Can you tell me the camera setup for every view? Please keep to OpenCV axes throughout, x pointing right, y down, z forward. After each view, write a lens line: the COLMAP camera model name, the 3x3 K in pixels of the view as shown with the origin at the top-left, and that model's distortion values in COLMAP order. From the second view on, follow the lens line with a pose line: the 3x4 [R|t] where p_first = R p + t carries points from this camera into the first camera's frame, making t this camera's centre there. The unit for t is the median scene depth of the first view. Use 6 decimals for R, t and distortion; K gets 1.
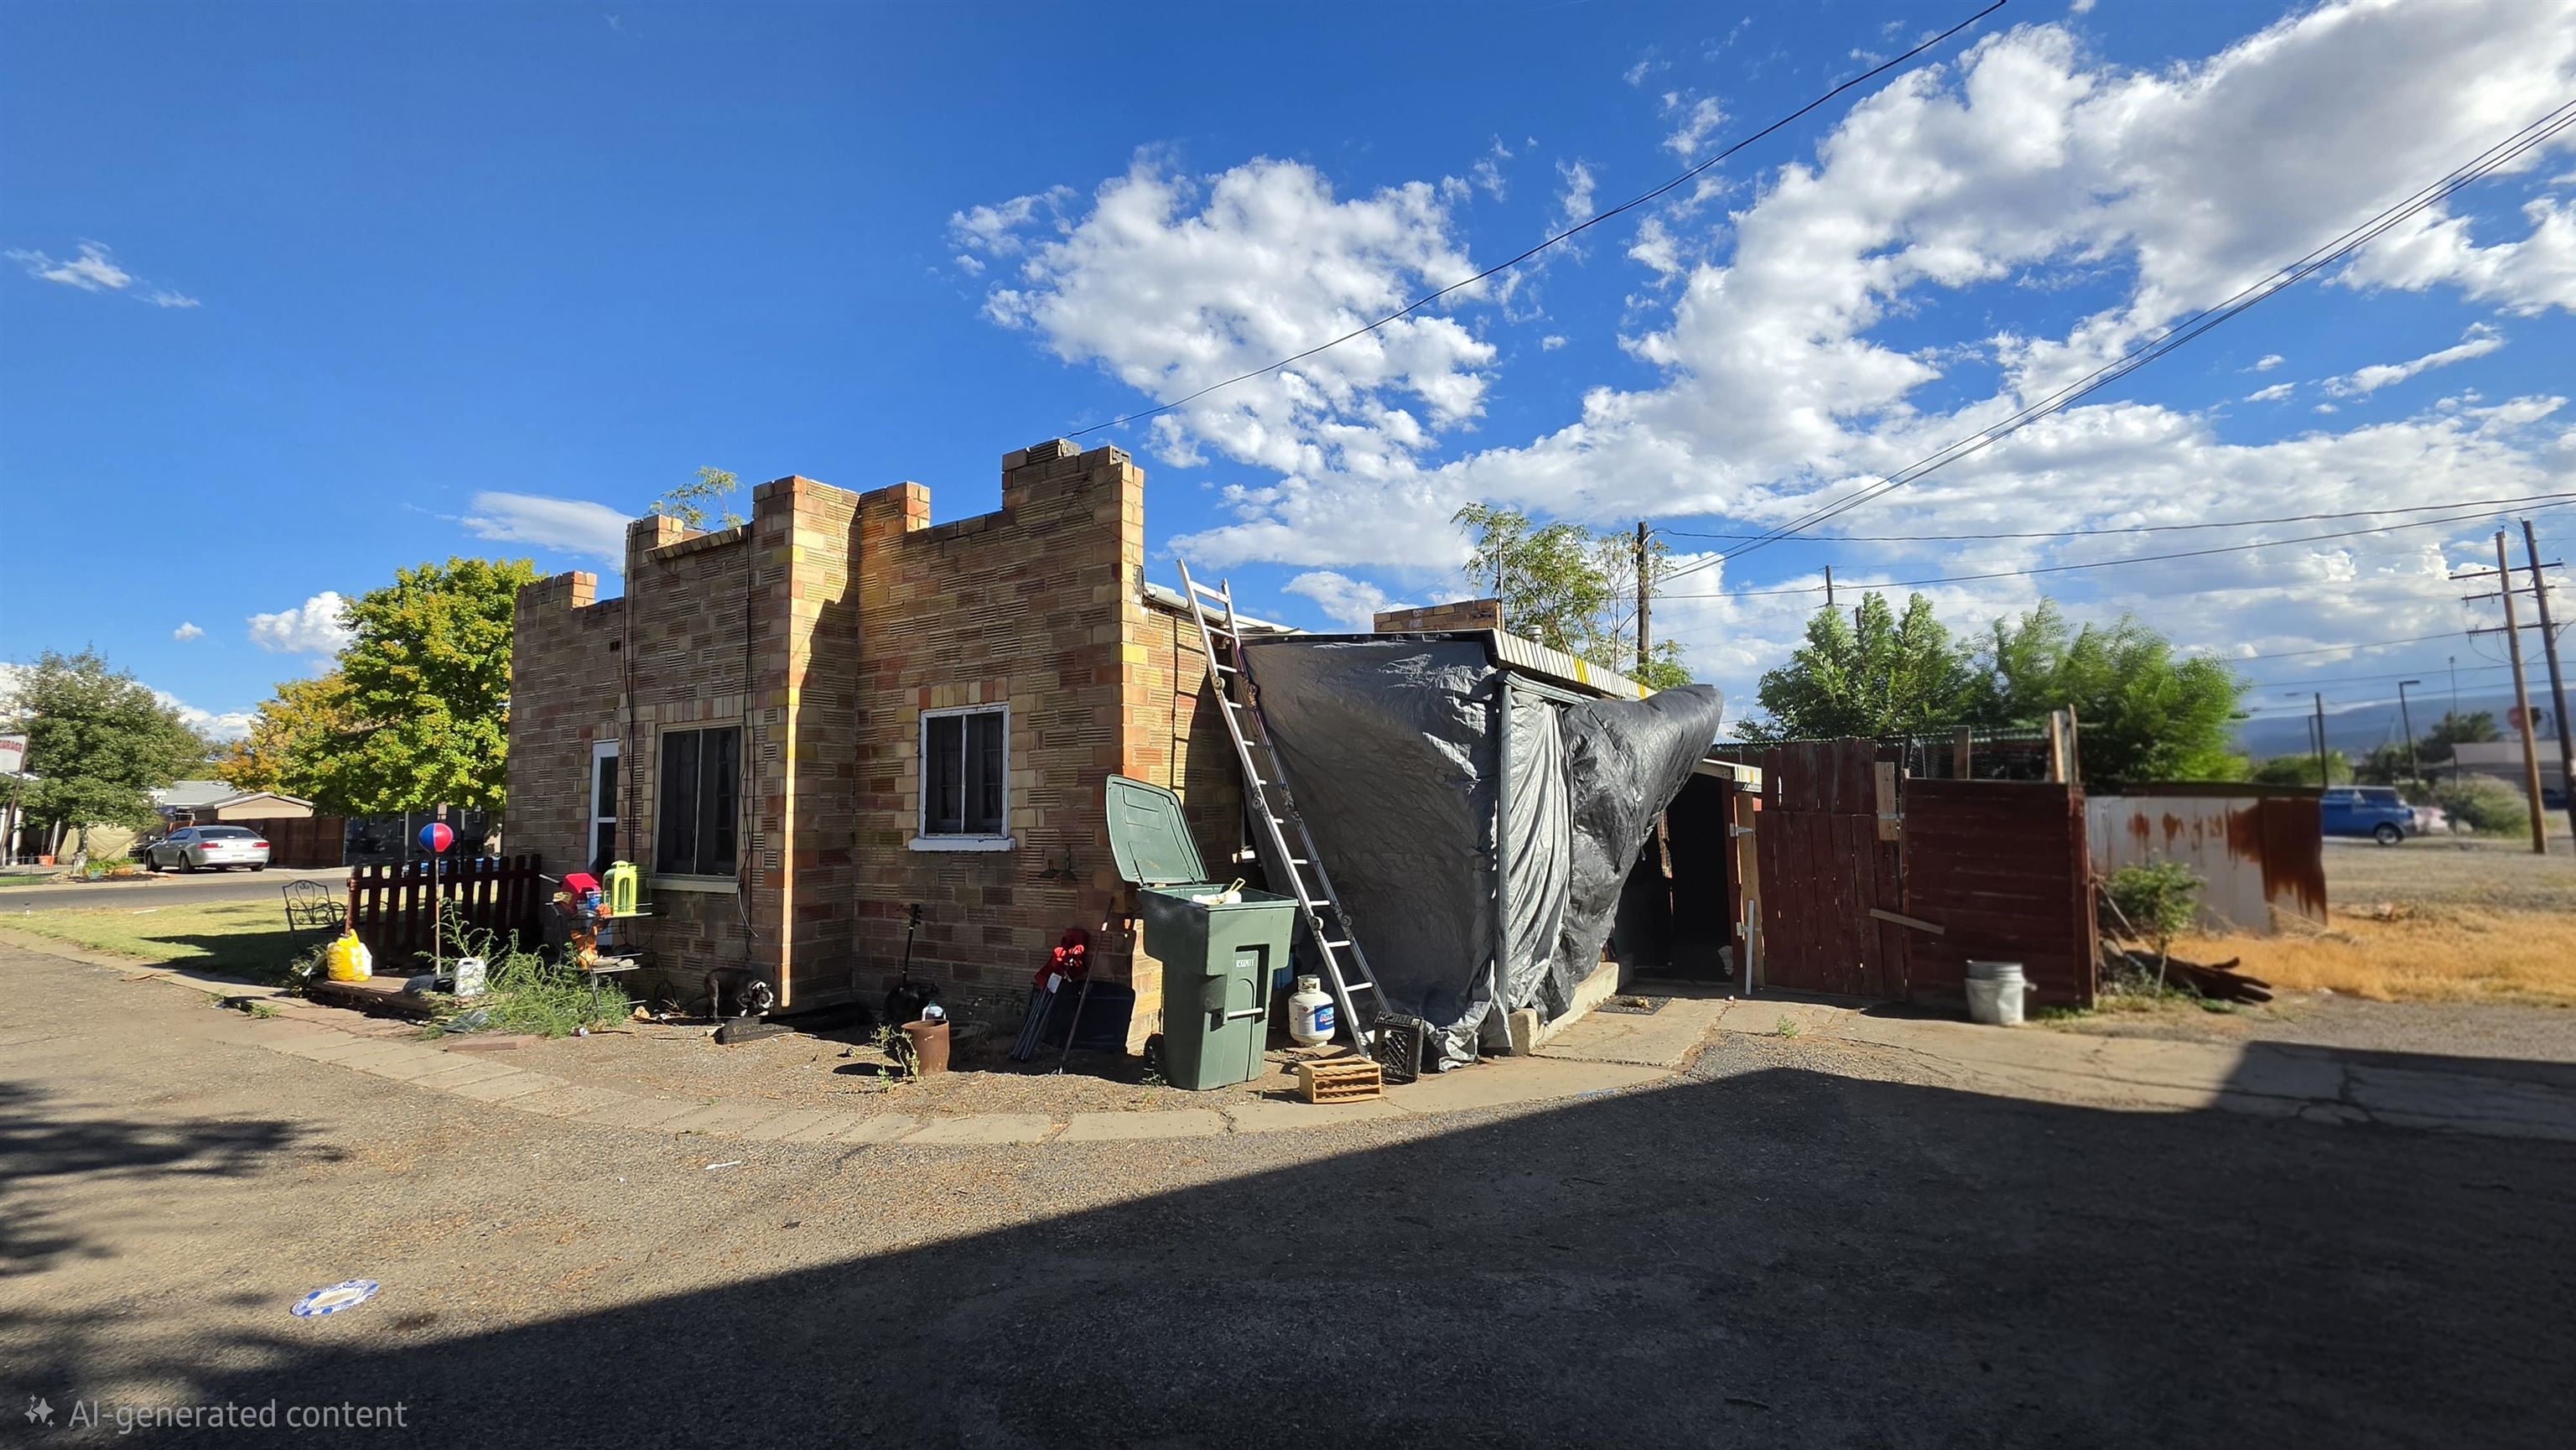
lens RADIAL K [[1025.7, 0, 1288.0], [0, 1025.7, 725.0], [0, 0, 1]] dist [-0.000229, -0.000639]
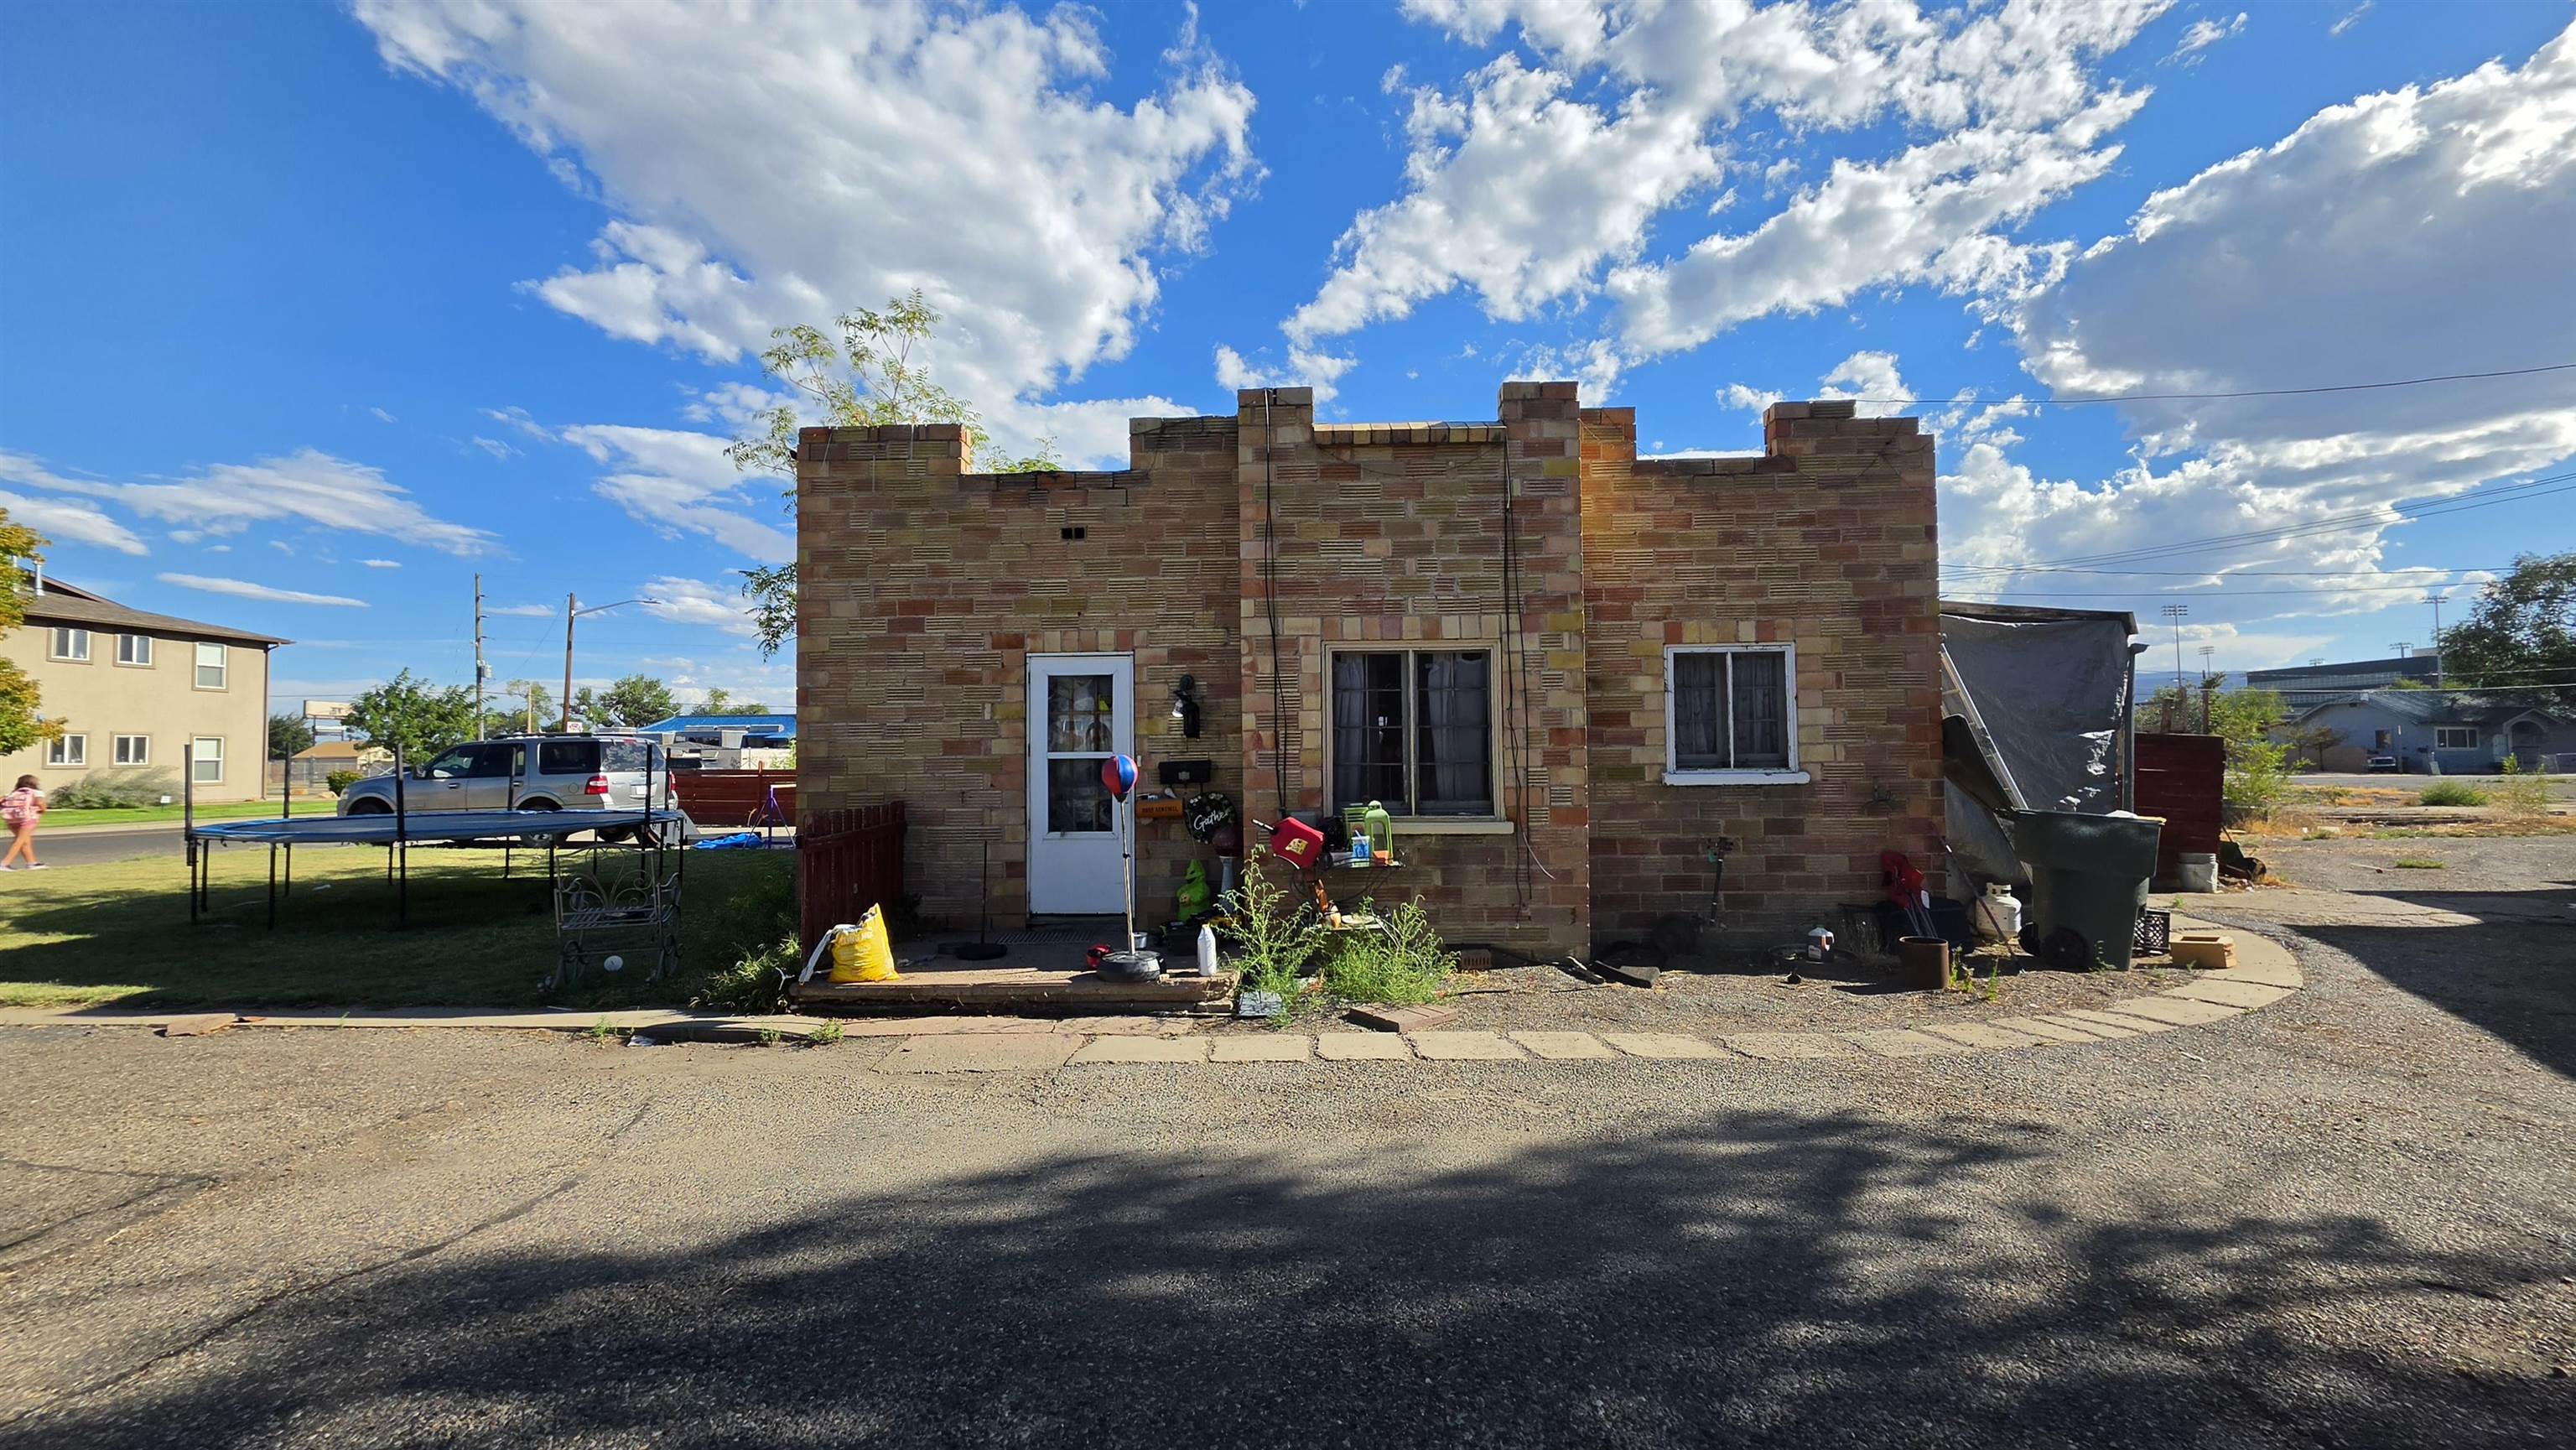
lens RADIAL K [[1025.7, 0, 1288.0], [0, 1025.7, 725.0], [0, 0, 1]] dist [-0.000229, -0.000639]
pose [[0.877278, 0.021021, 0.479522, -1.191019], [-0.043690, 0.998390, 0.036163, 0.044790], [-0.477990, -0.052676, 0.876784, 0.311540]]
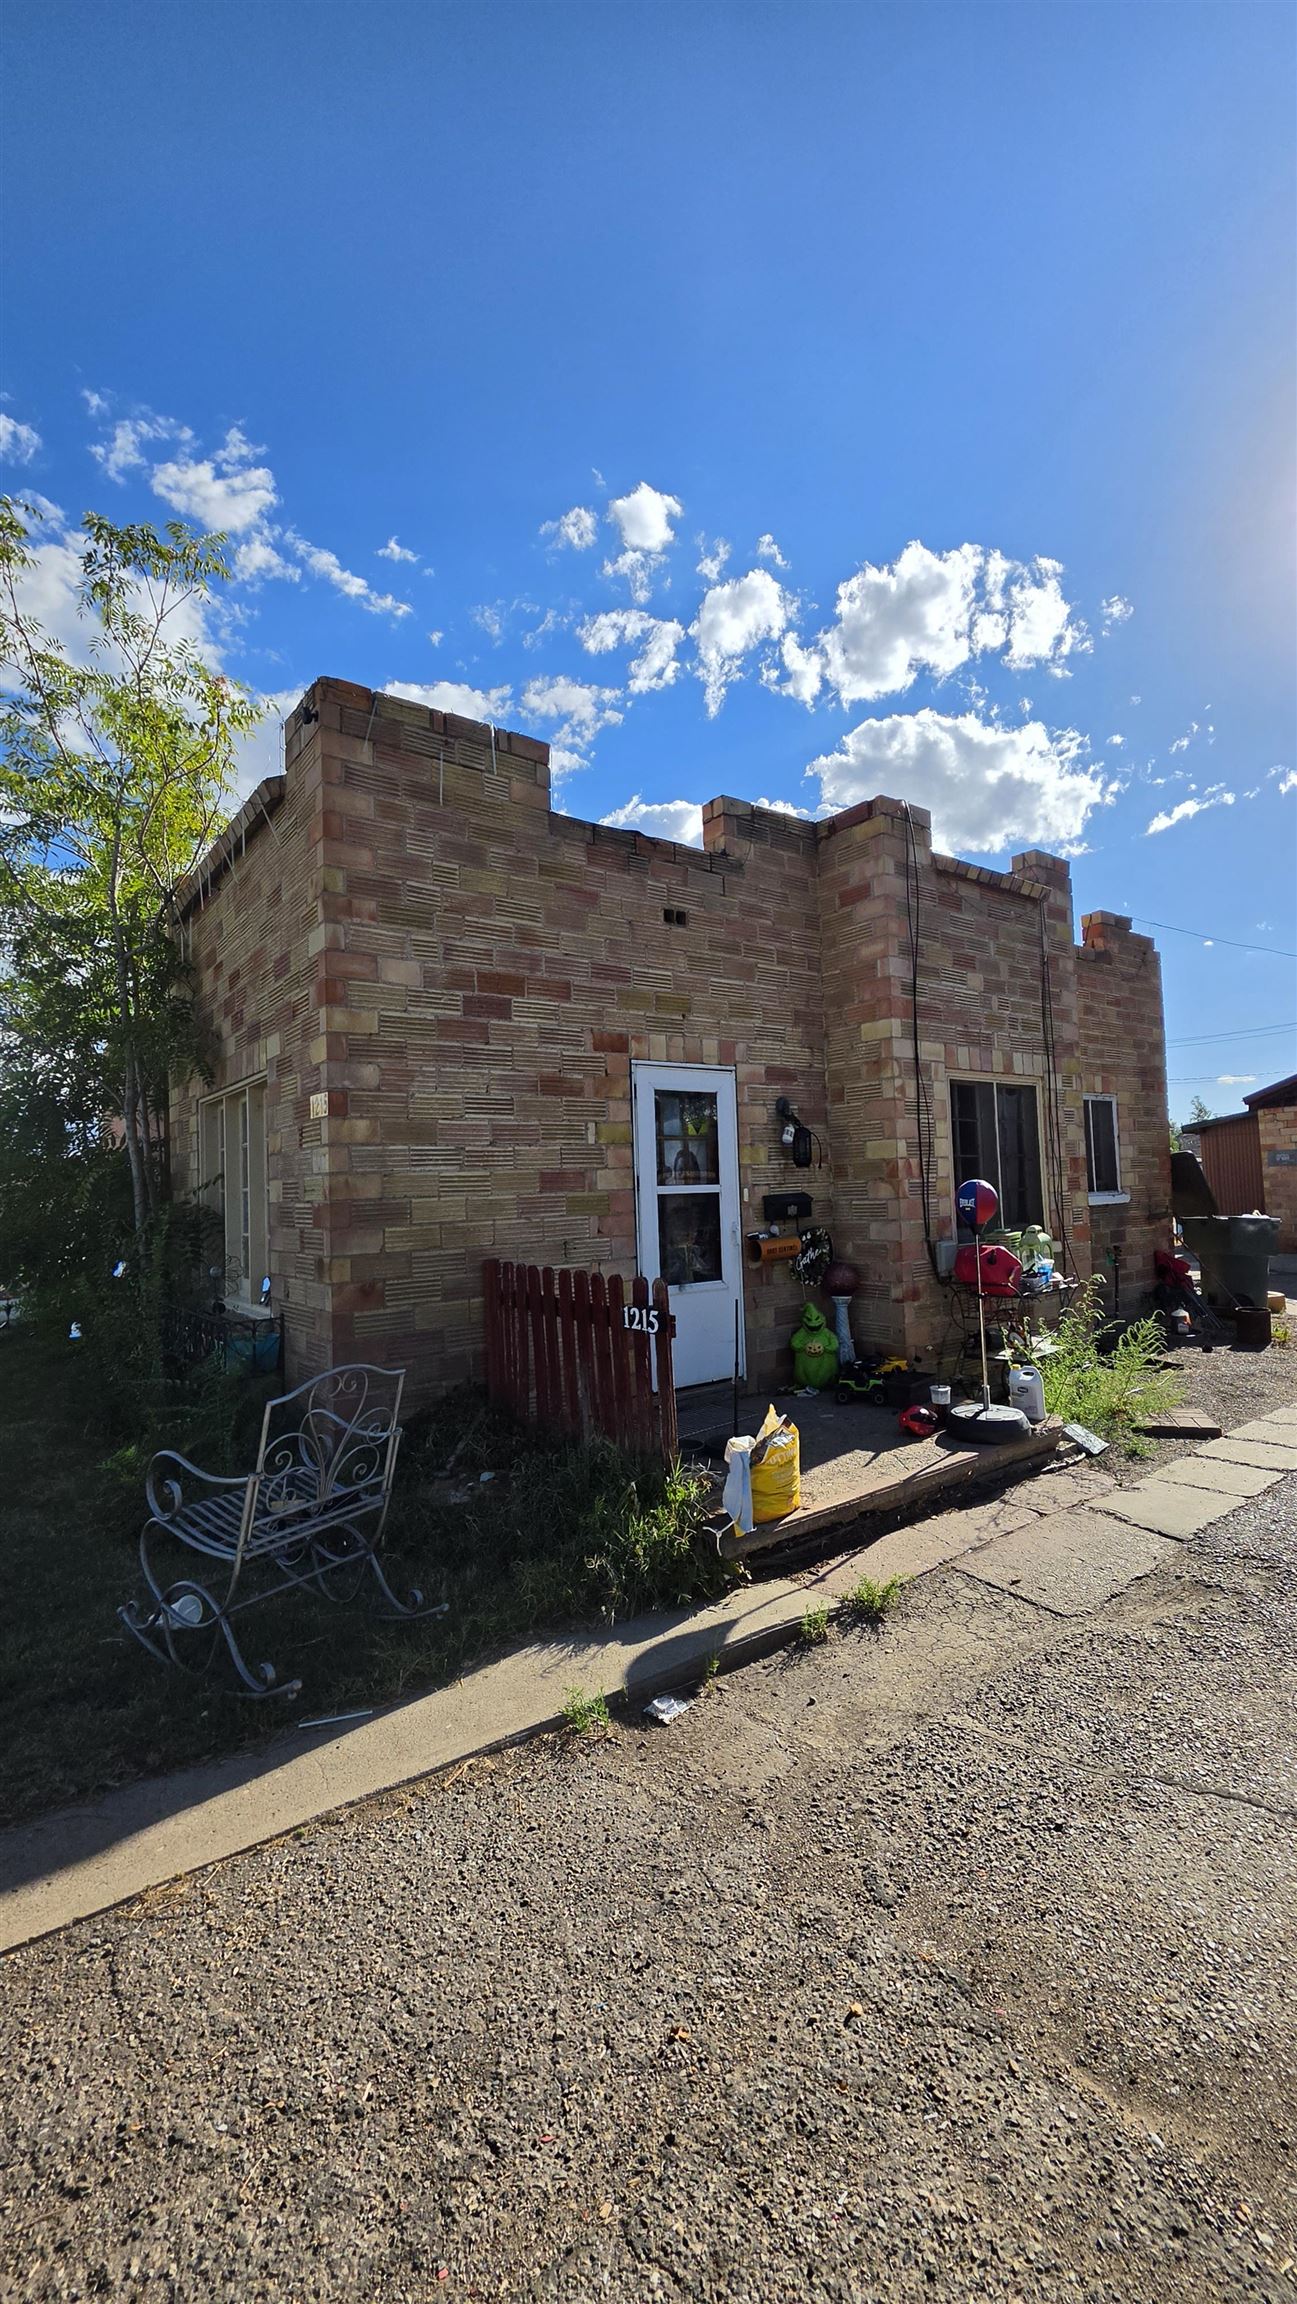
lens RADIAL K [[917.3, 0, 648.5], [0, 917.3, 1152.0], [0, 0, 1]] dist [-0.000229, -0.000639]
pose [[0.383914, 0.042086, 0.922409, -1.590360], [-0.050308, 0.998430, -0.024616, 0.111938], [-0.921997, -0.036954, 0.385429, 1.065951]]
